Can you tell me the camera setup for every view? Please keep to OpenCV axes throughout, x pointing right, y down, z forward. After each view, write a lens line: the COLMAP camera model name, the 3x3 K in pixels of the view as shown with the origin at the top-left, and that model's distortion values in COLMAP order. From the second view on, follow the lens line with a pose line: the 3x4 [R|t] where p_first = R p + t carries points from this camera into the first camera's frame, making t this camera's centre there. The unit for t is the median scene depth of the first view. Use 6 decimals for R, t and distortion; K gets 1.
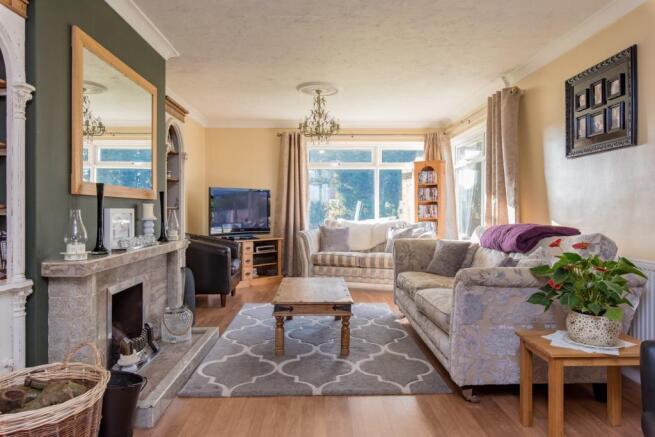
lens RADIAL K [[427.7, 0, 328.8], [0, 427.7, 214.1], [0, 0, 1]] dist [0.002443, 0.000013]
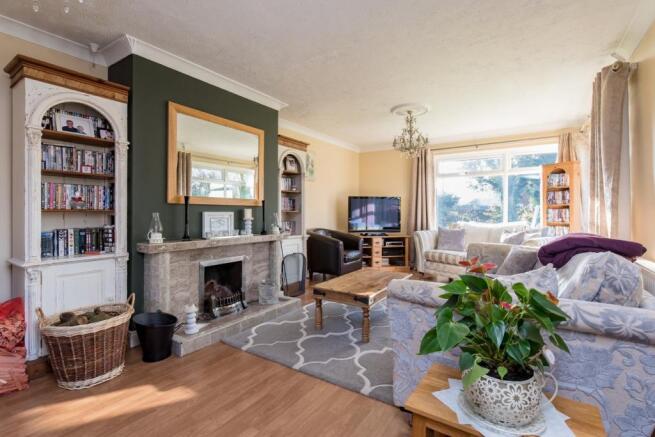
lens RADIAL K [[307.3, 0, 326.7], [0, 307.3, 215.6], [0, 0, 1]] dist [-0.001351, -0.000430]
pose [[0.812595, 0.010410, -0.582736, 0.290215], [-0.010546, 0.999939, 0.003158, -0.004459], [0.582733, 0.003580, 0.812656, 0.191329]]
